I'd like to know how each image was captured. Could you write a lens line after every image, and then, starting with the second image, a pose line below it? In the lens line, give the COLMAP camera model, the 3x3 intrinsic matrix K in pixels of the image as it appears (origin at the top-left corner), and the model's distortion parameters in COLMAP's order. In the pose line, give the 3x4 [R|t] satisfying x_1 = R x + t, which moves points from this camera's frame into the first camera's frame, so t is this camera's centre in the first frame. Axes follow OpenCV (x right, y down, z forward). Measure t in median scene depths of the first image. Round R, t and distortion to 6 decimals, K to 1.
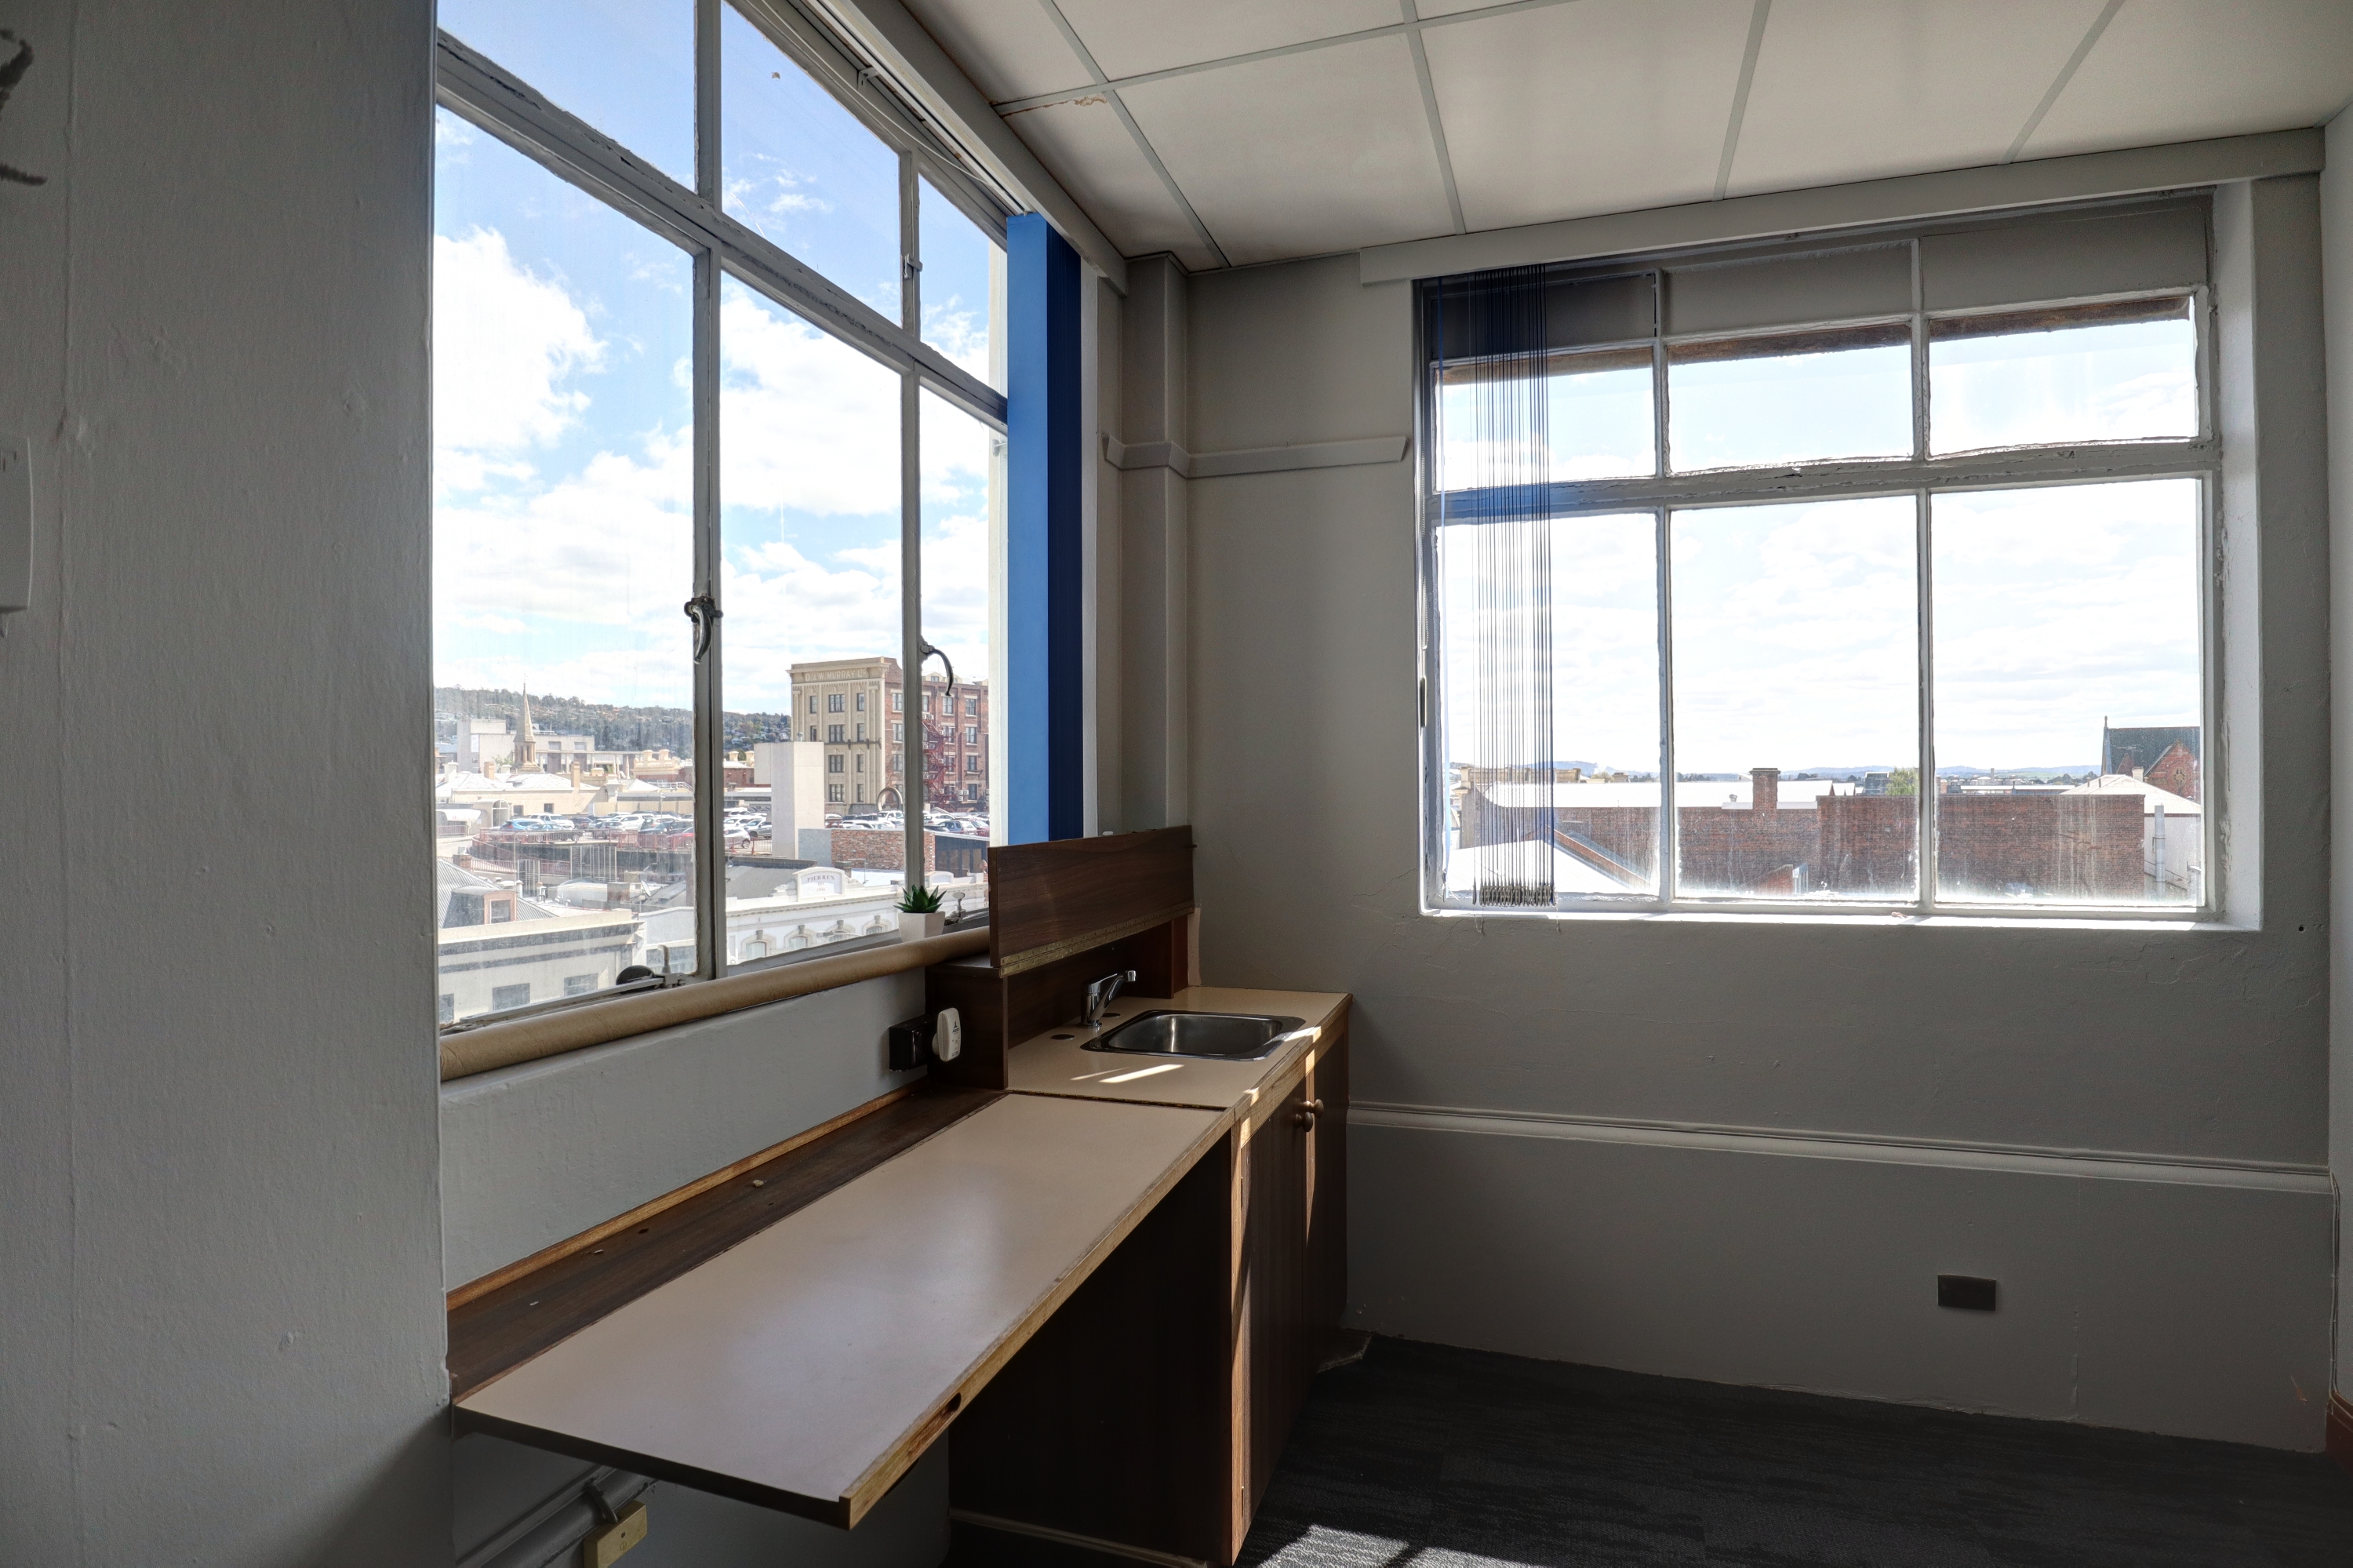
lens RADIAL K [[1180.1, 0, 1177.4], [0, 1180.1, 789.0], [0, 0, 1]] dist [-0.031677, 0.001086]
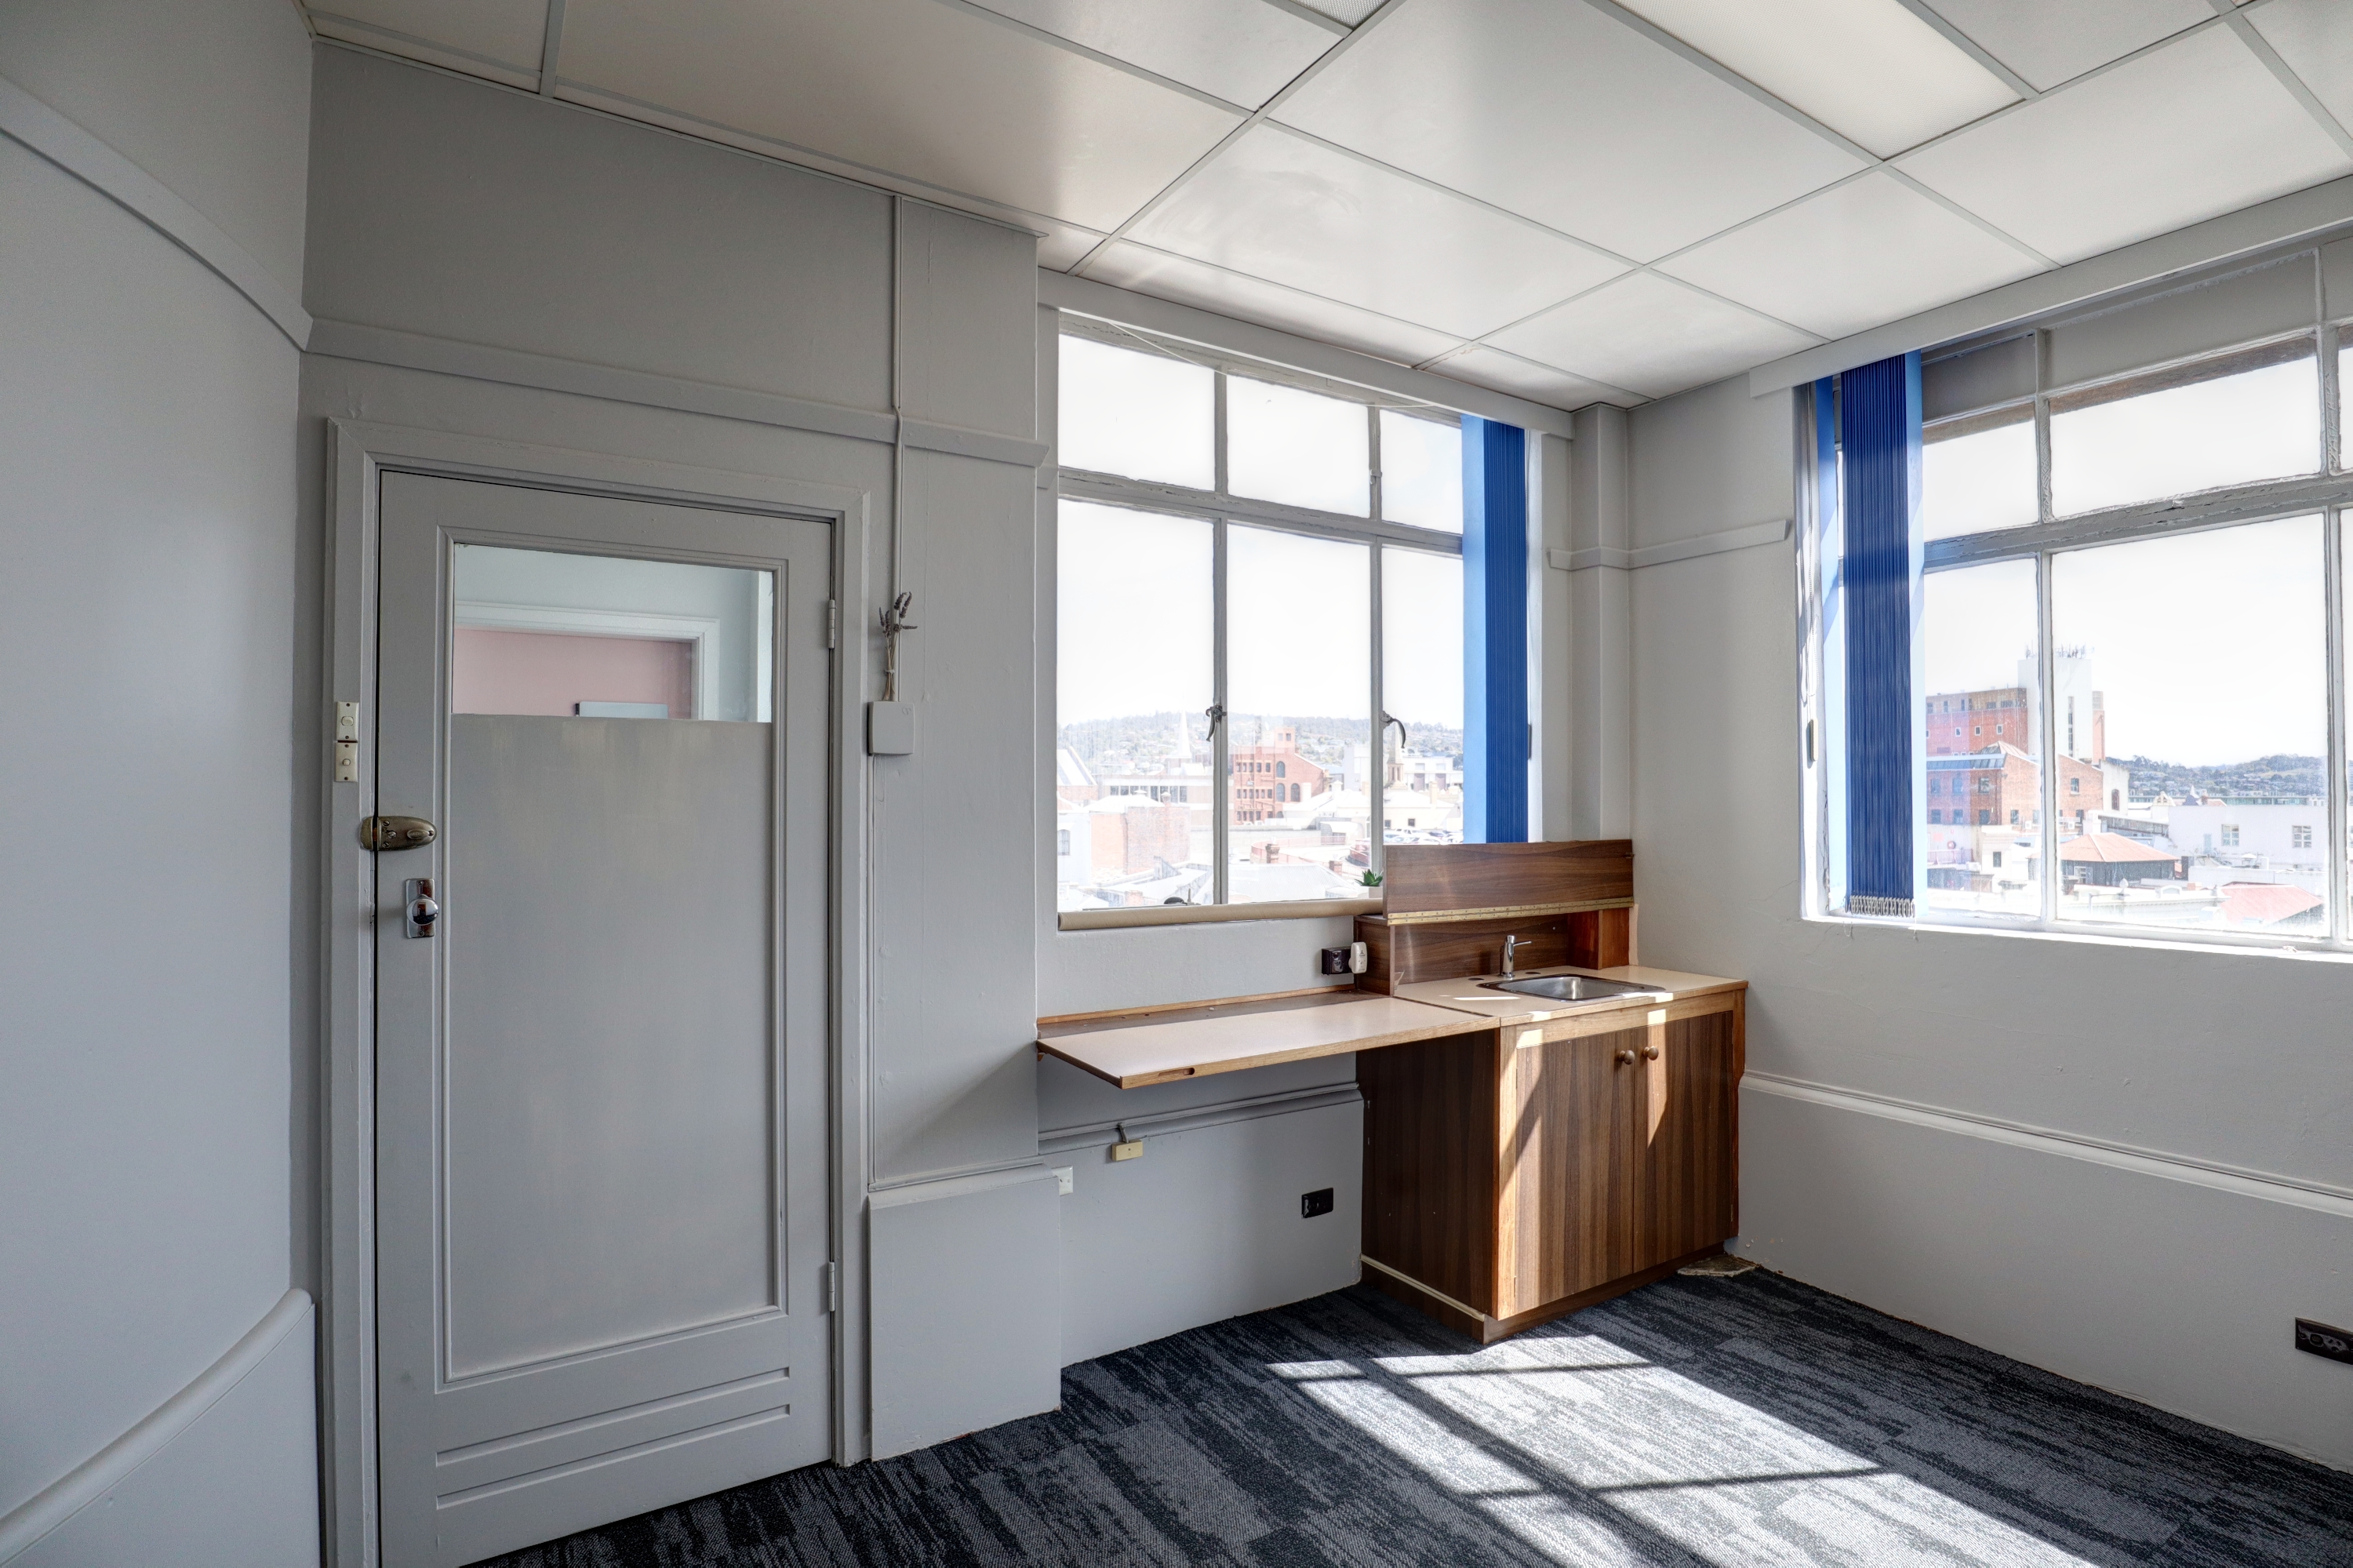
lens RADIAL K [[1180.1, 0, 1177.4], [0, 1180.1, 789.0], [0, 0, 1]] dist [-0.031677, 0.001086]
pose [[0.761454, -0.000320, -0.648219, 0.513678], [-0.009446, 0.999888, -0.011589, -0.004623], [0.648151, 0.014947, 0.761365, -0.319490]]
